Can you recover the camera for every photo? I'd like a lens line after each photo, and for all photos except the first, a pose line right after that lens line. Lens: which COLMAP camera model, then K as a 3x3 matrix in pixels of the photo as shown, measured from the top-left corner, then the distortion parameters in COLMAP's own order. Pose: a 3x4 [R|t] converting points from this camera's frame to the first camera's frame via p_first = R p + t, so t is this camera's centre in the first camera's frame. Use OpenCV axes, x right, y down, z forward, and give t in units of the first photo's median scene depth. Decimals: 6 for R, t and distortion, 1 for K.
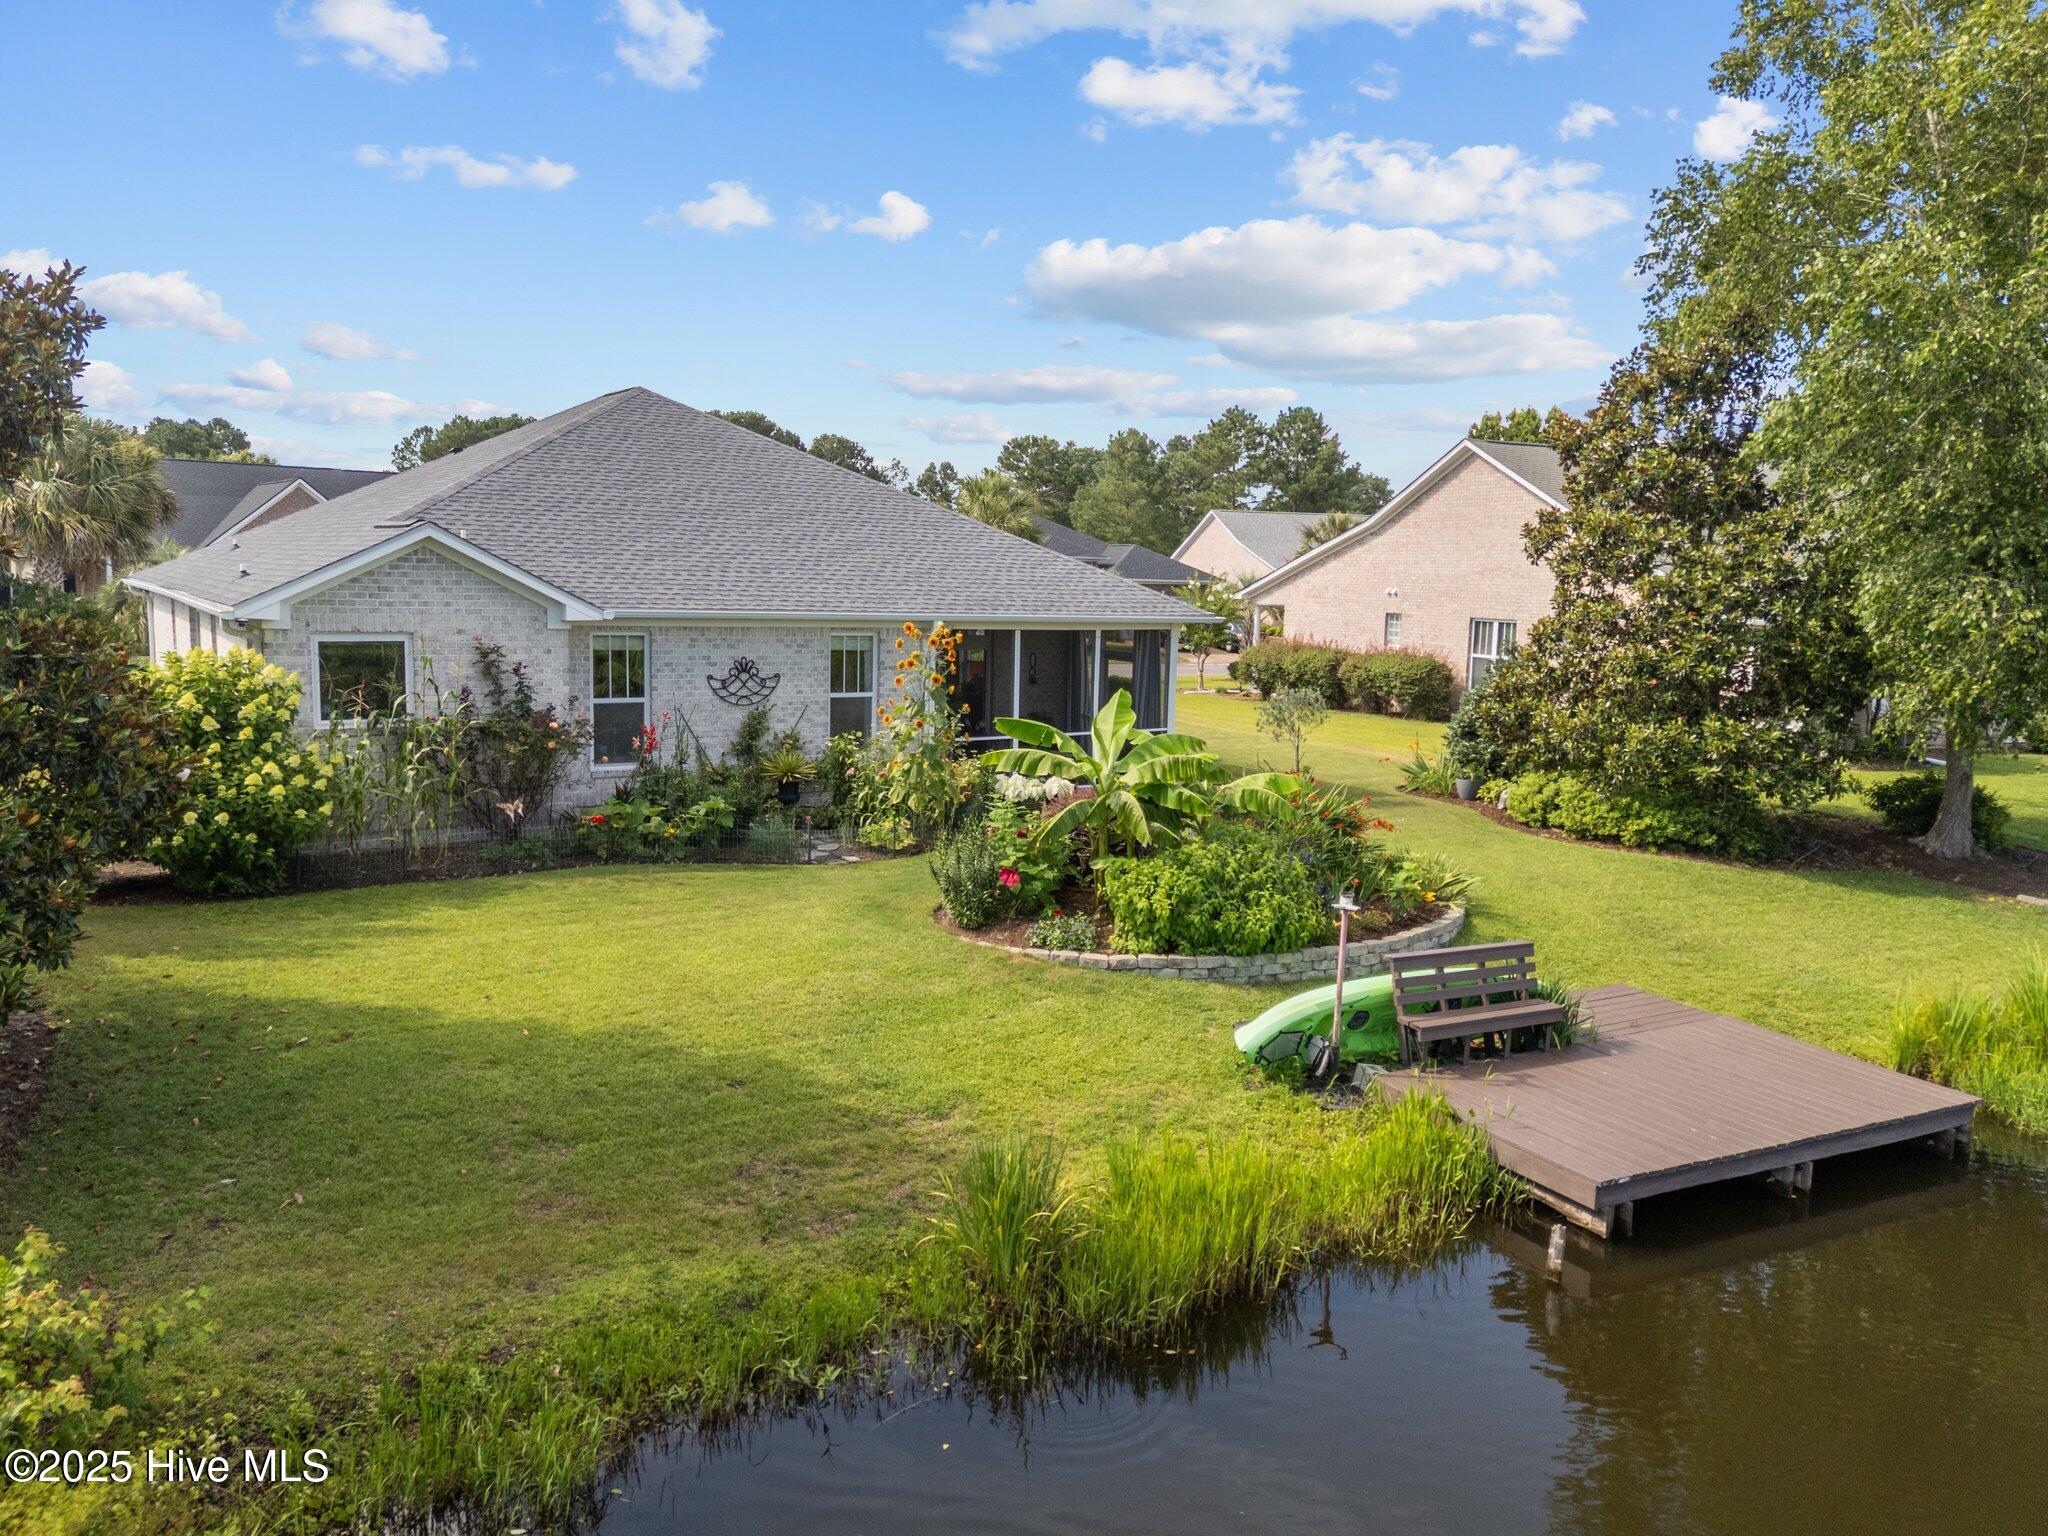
lens RADIAL K [[1479.8, 0, 1024.0], [0, 1479.8, 768.0], [0, 0, 1]] dist [0.037184, 0.000607]
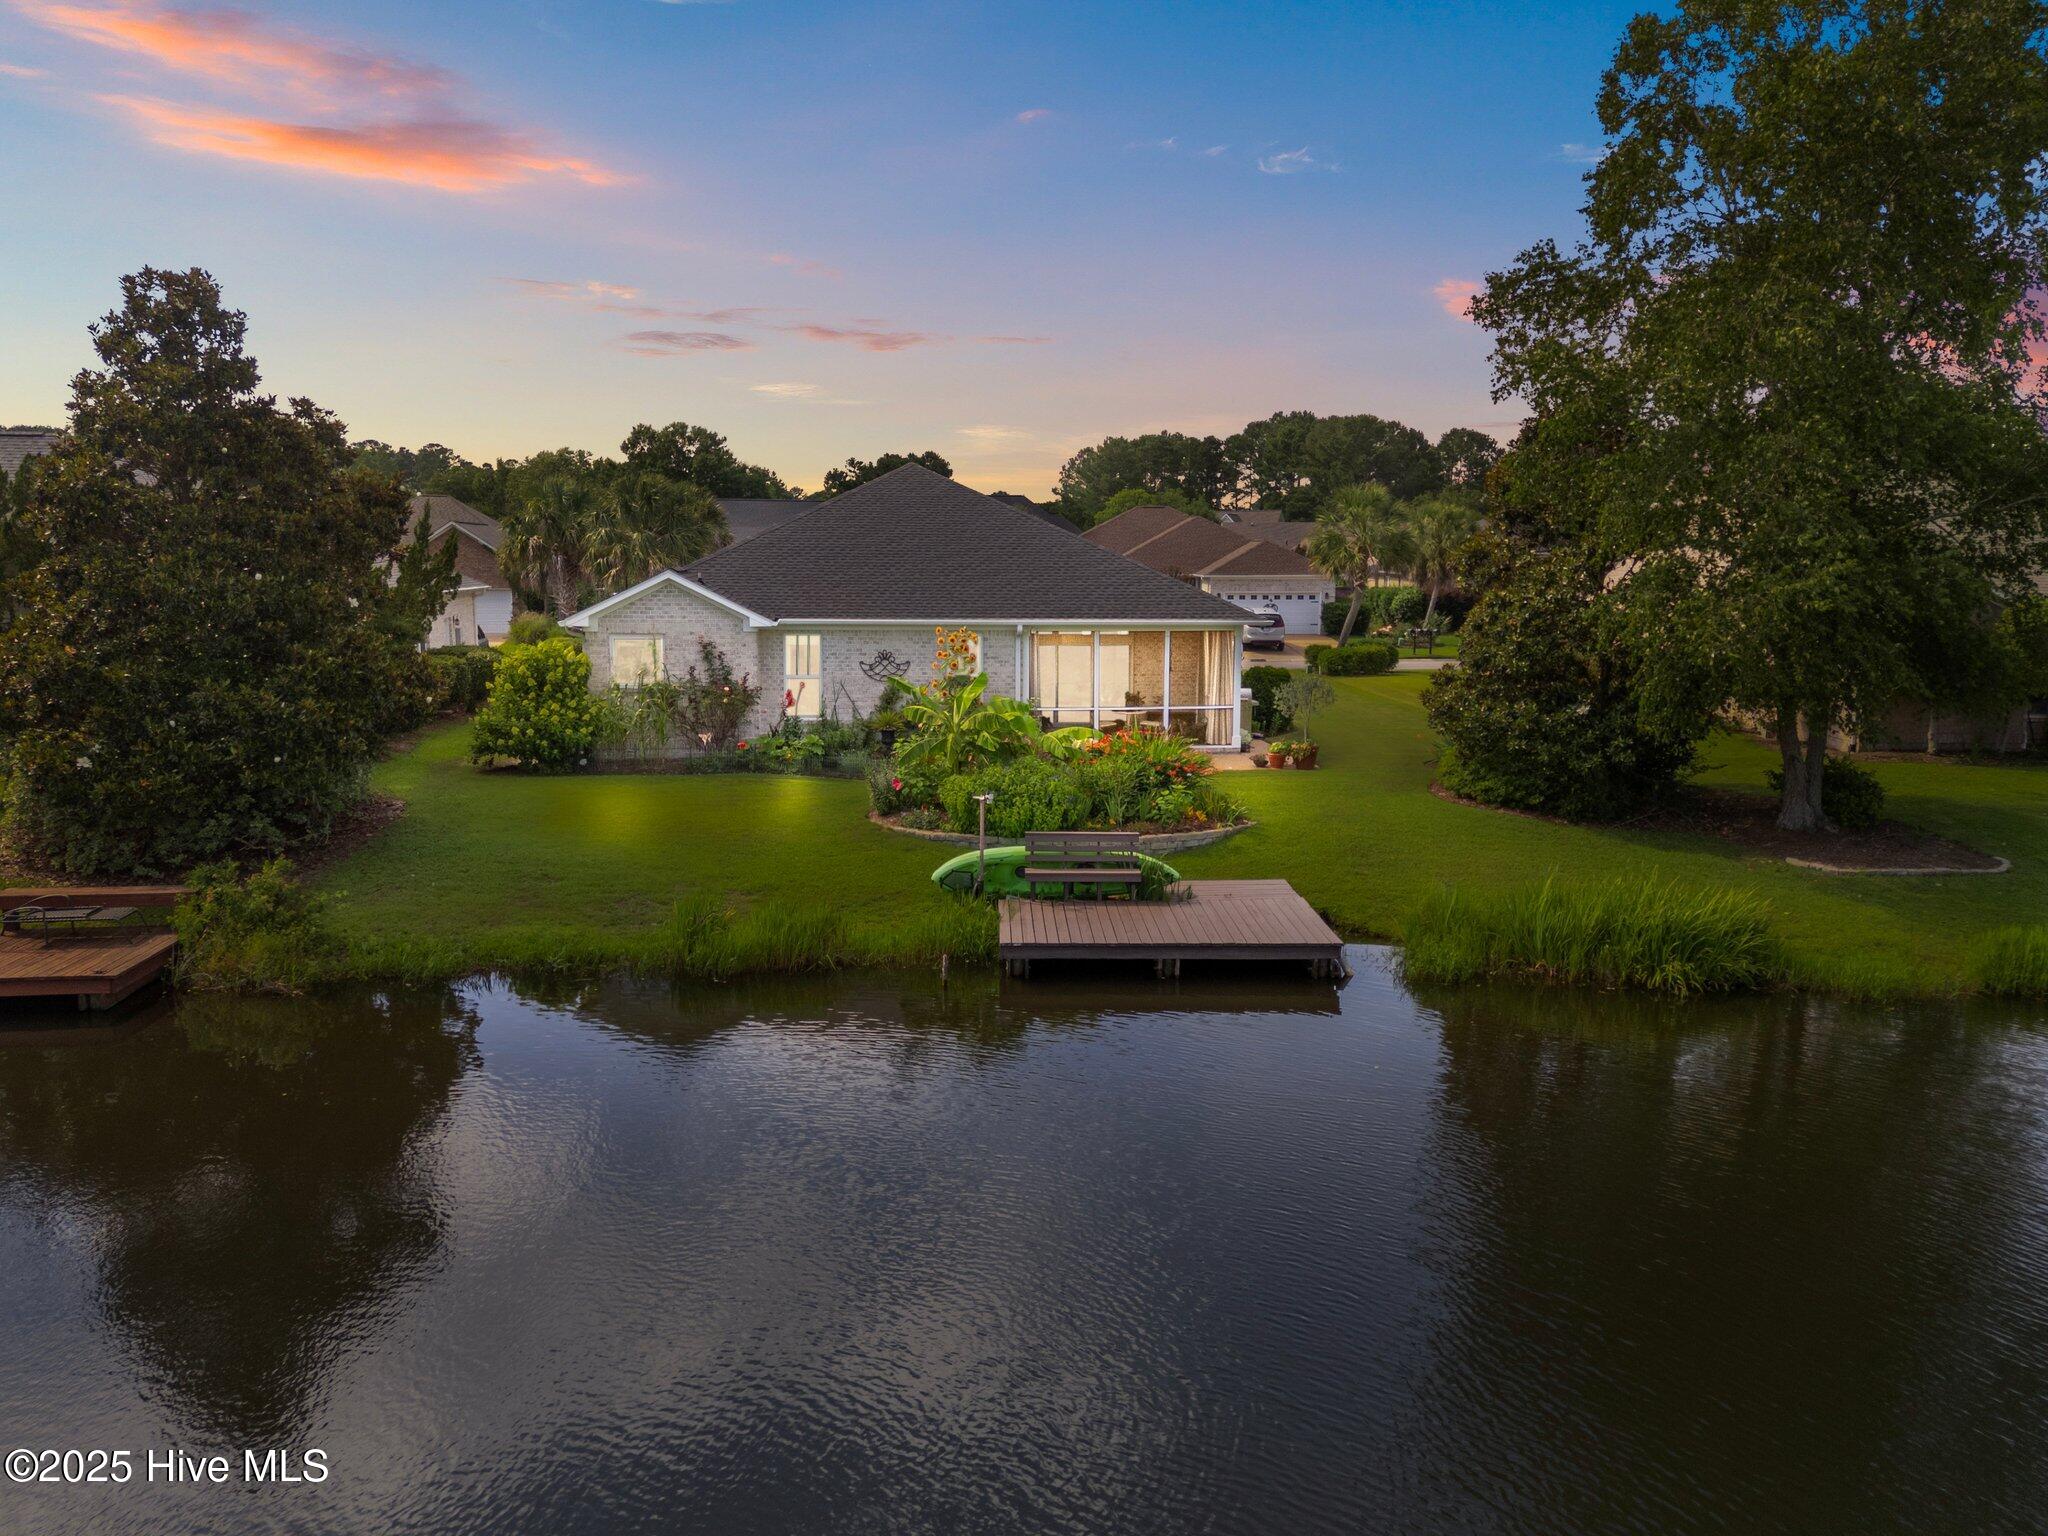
lens RADIAL K [[1421.8, 0, 1024.0], [0, 1421.8, 768.0], [0, 0, 1]] dist [0.106515, 0.000244]
pose [[0.904980, 0.042056, -0.423369, 0.657353], [-0.038881, 0.999114, 0.016137, 0.020914], [0.423673, 0.001857, 0.905813, -0.318306]]
